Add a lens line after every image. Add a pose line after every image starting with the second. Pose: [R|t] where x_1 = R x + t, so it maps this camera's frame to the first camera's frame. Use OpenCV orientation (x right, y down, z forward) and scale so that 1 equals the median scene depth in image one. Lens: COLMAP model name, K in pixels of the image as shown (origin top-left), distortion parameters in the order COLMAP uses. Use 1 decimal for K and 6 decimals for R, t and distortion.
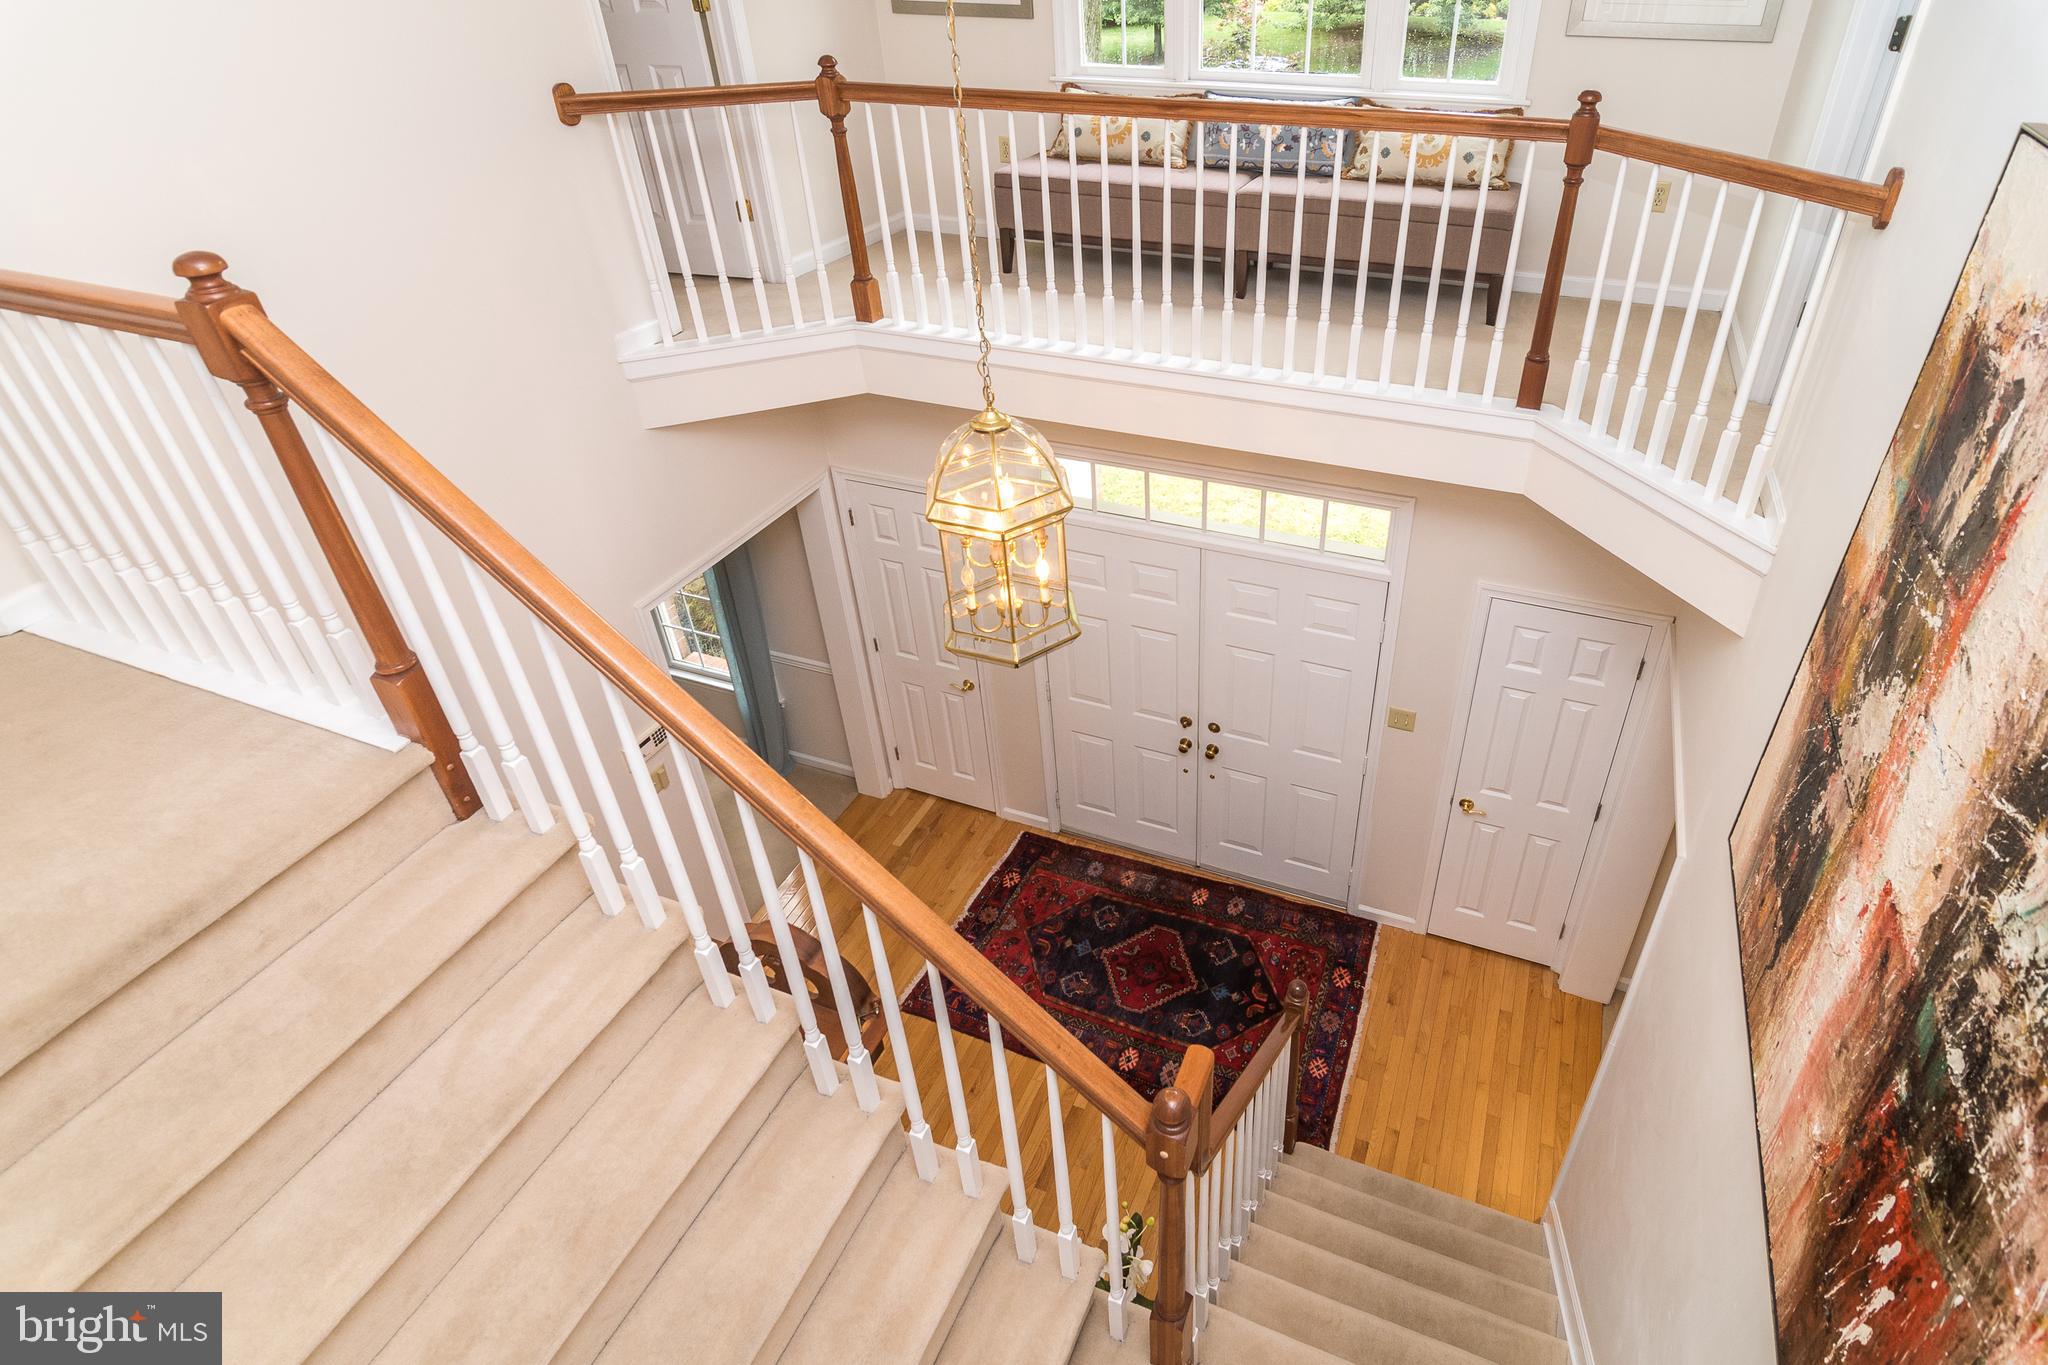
lens RADIAL K [[1070.0, 0, 1148.9], [0, 1070.0, 576.5], [0, 0, 1]] dist [-0.007146, -0.001734]
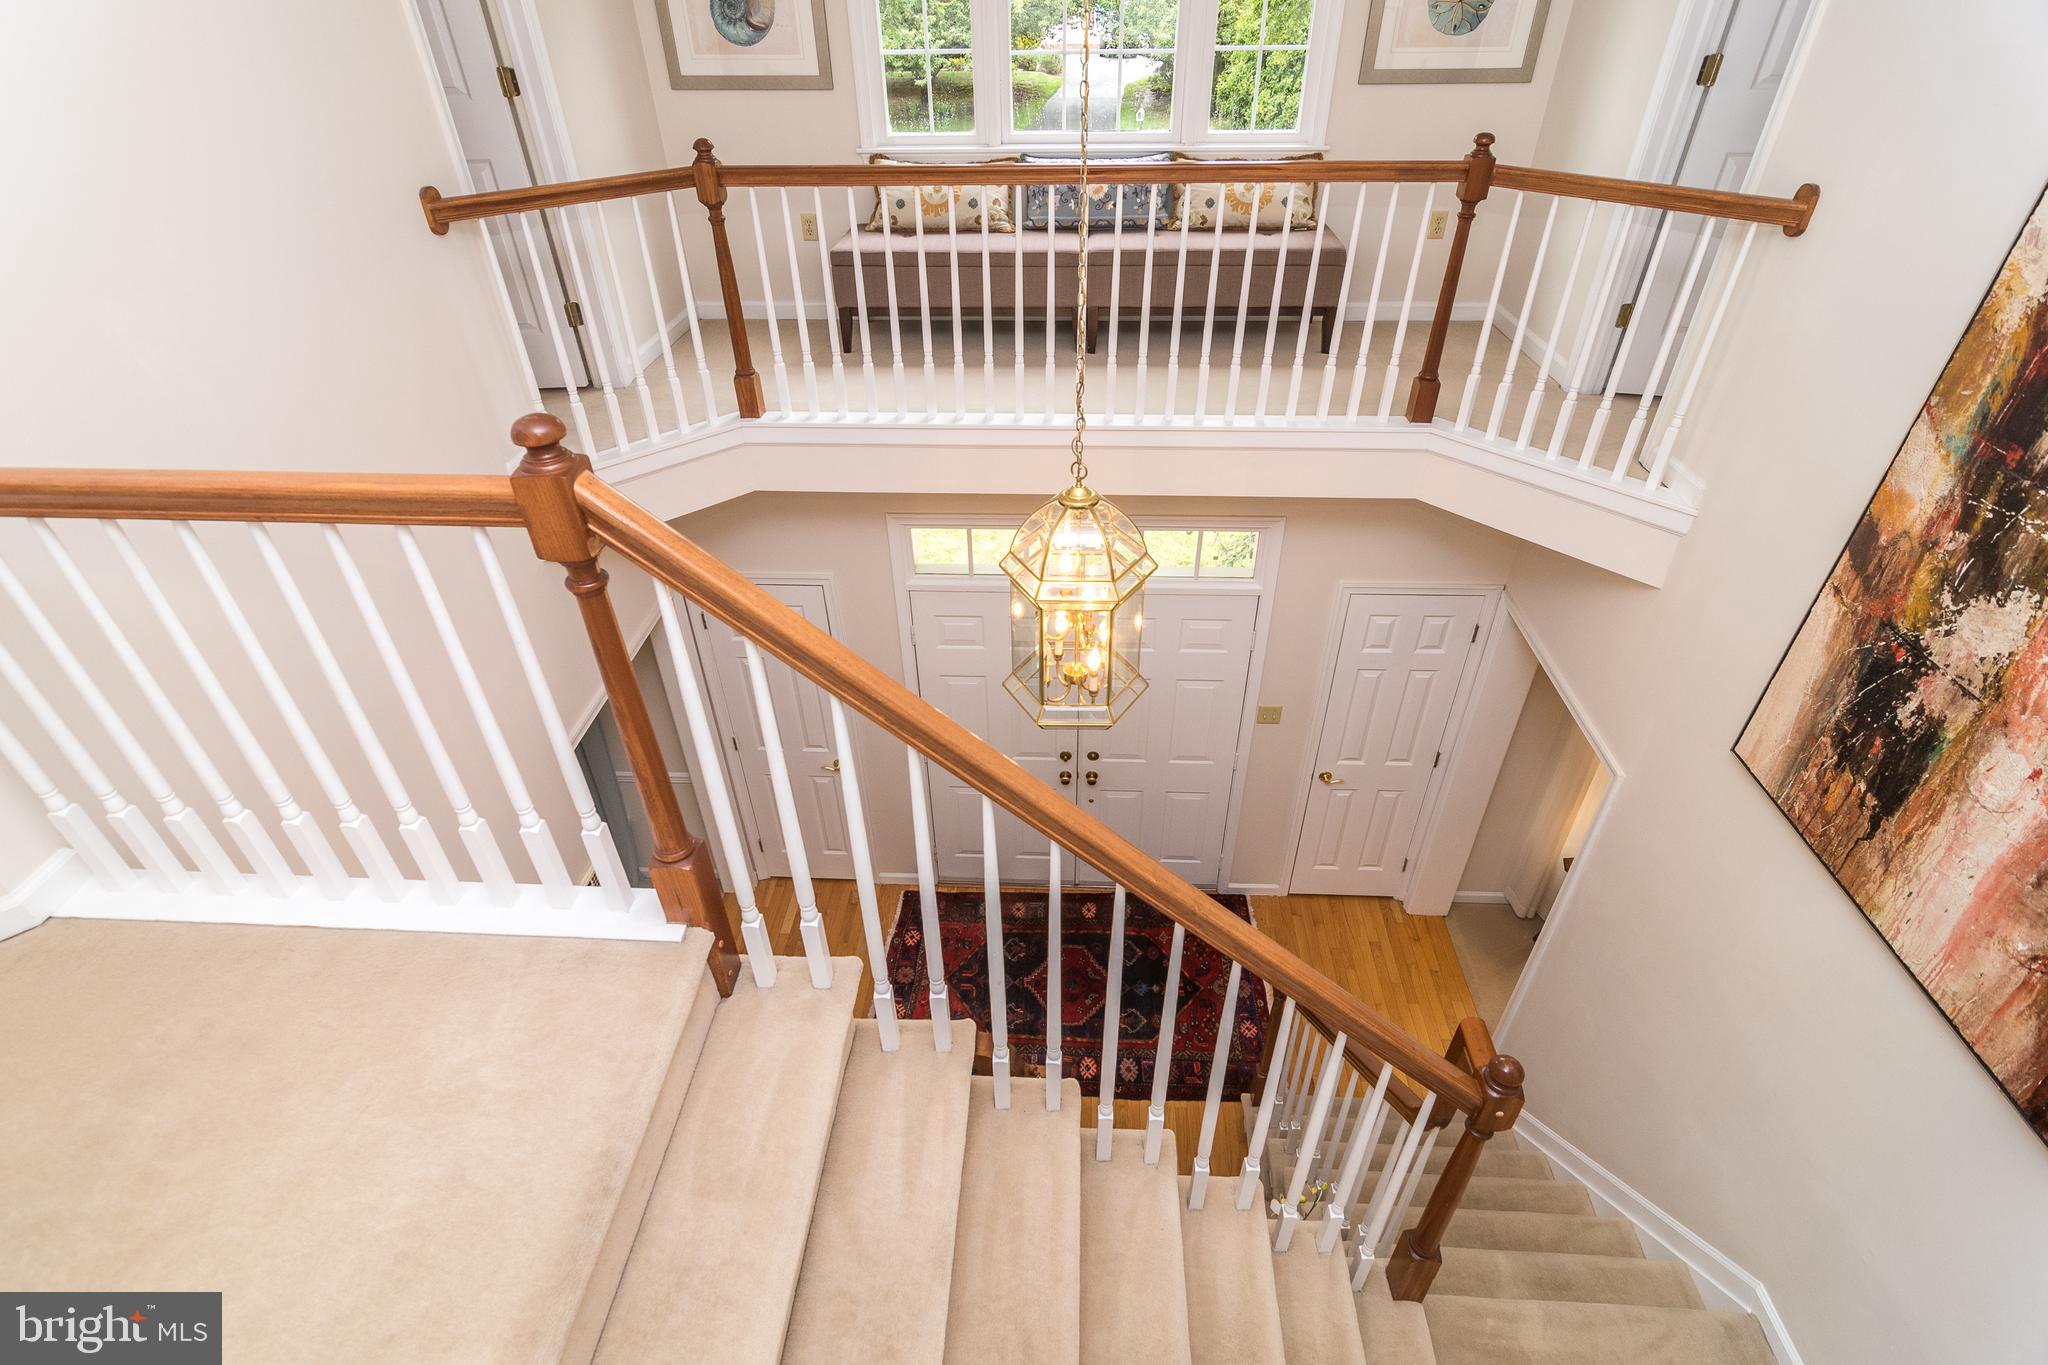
lens RADIAL K [[999.4, 0, 1007.0], [0, 999.4, 674.8], [0, 0, 1]] dist [-0.004344, 0.002761]
pose [[0.955373, -0.180585, 0.233779, -0.301333], [0.166596, 0.982901, 0.078431, -0.041056], [-0.243945, -0.035985, 0.969121, 0.053709]]
